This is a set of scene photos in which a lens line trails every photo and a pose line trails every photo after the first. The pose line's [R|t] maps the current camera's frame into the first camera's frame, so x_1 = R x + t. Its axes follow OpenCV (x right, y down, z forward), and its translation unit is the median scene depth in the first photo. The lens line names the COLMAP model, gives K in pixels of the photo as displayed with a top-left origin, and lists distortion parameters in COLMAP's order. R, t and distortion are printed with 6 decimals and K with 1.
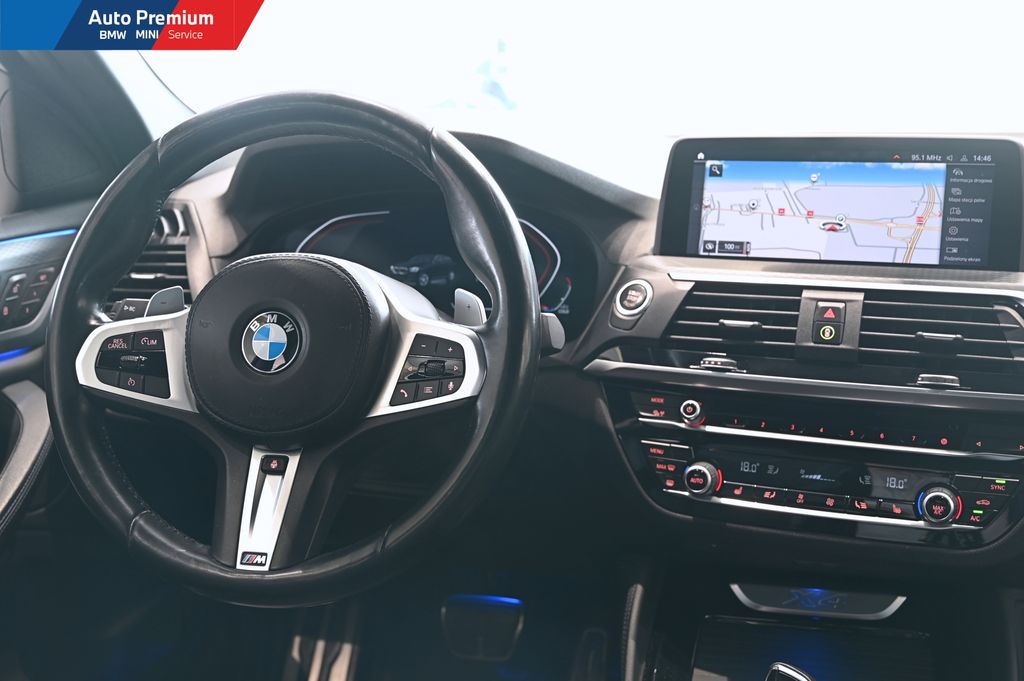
lens RADIAL K [[1204.4, 0, 512.4], [0, 1204.4, 342.1], [0, 0, 1]] dist [-0.011885, 0.000000]
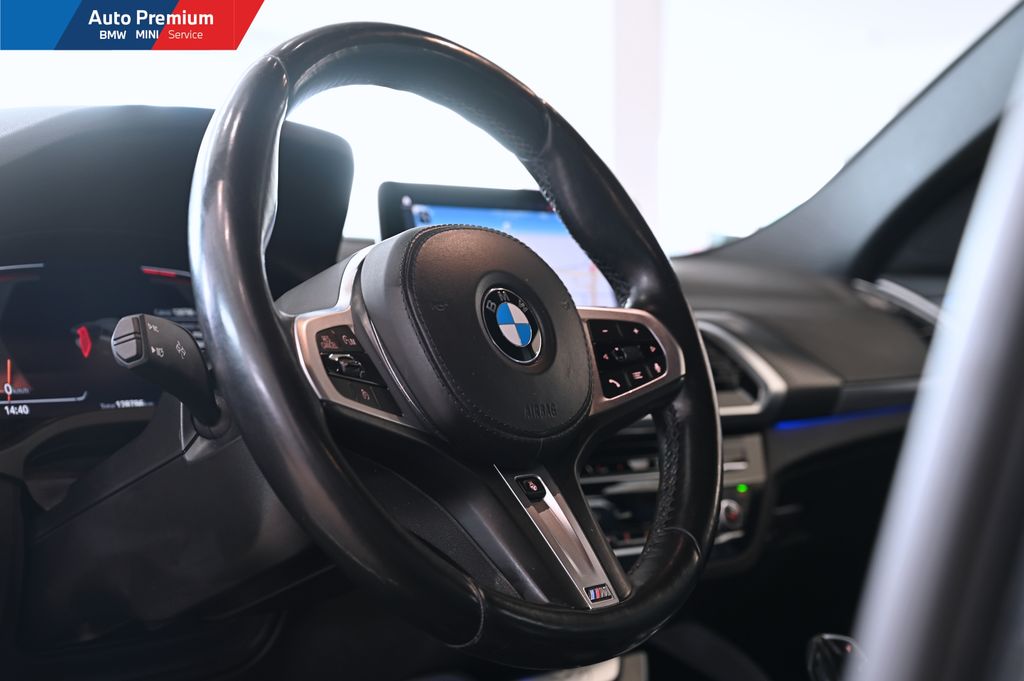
lens RADIAL K [[1729.9, 0, 511.6], [0, 1729.9, 340.6], [0, 0, 1]] dist [-0.004150, 0.000000]
pose [[0.443948, 0.017674, 0.895878, -1.031384], [0.205695, 0.971096, -0.121089, 0.124168], [-0.872124, 0.238035, 0.427480, 0.460595]]
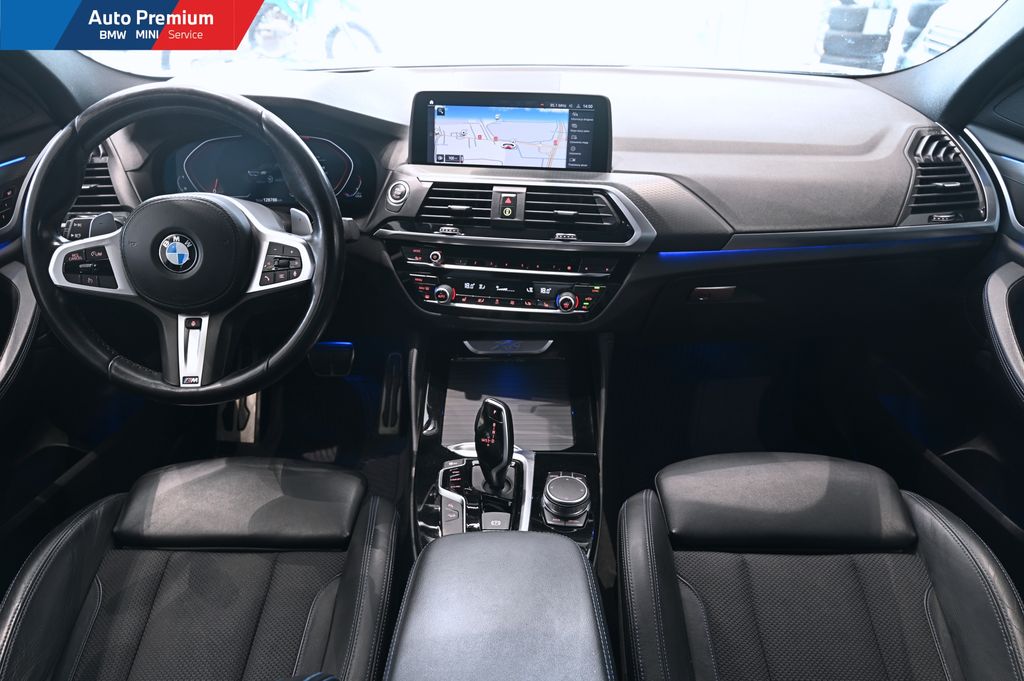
lens RADIAL K [[685.3, 0, 514.2], [0, 685.3, 341.5], [0, 0, 1]] dist [-0.010500, -0.003159]
pose [[0.968483, -0.107472, 0.224702, 0.018927], [0.037062, 0.954261, 0.296670, -0.126401], [-0.246308, -0.278992, 0.928168, -0.014314]]
